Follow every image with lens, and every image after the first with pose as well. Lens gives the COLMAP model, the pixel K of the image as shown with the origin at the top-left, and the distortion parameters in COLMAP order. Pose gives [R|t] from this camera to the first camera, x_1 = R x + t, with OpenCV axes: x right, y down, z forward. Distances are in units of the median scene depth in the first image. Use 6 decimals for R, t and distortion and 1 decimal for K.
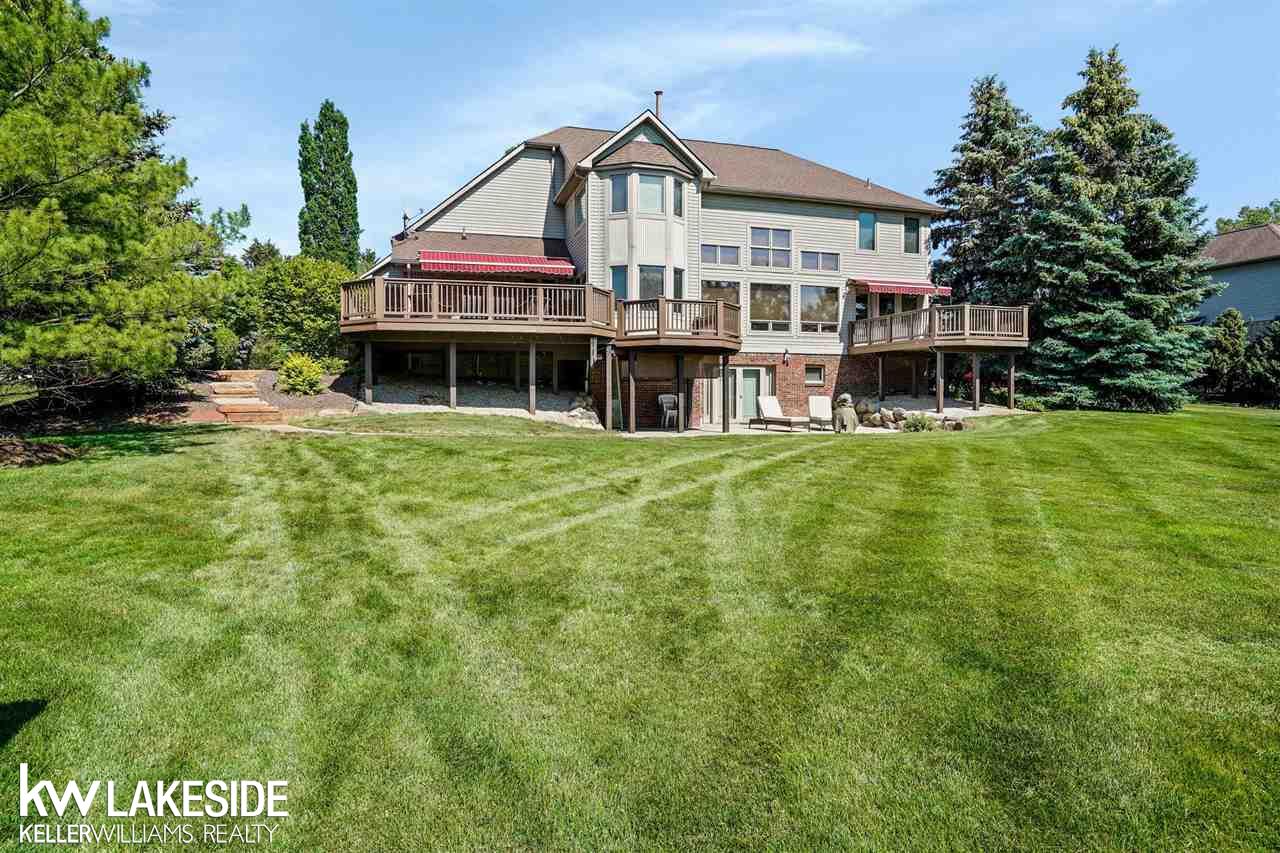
lens RADIAL K [[701.7, 0, 635.9], [0, 701.7, 427.1], [0, 0, 1]] dist [0.004921, 0.001769]
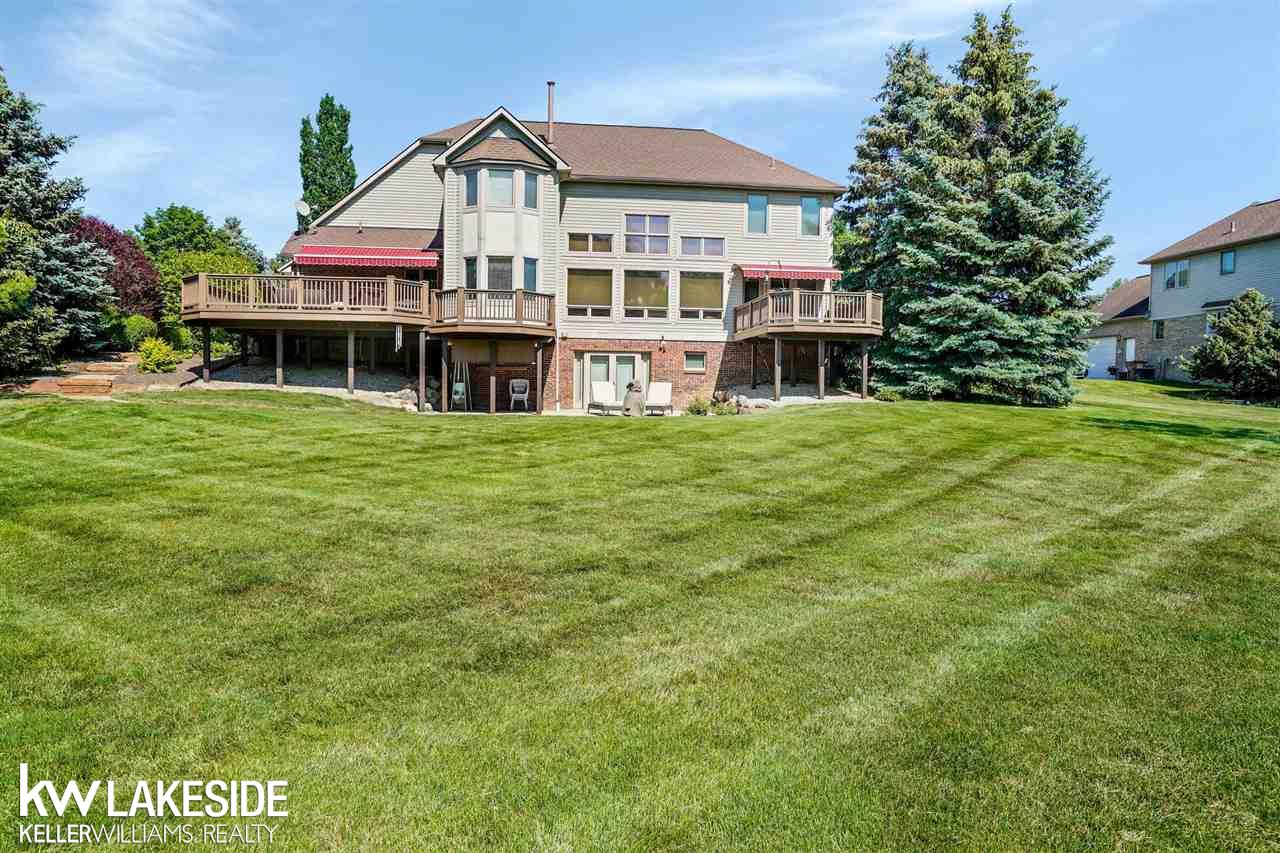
lens RADIAL K [[823.4, 0, 646.3], [0, 823.4, 427.3], [0, 0, 1]] dist [0.004815, 0.002915]
pose [[0.981279, 0.021690, -0.191368, 0.461145], [-0.022221, 0.999753, -0.000631, 0.020983], [0.191307, 0.004871, 0.981518, -0.158339]]
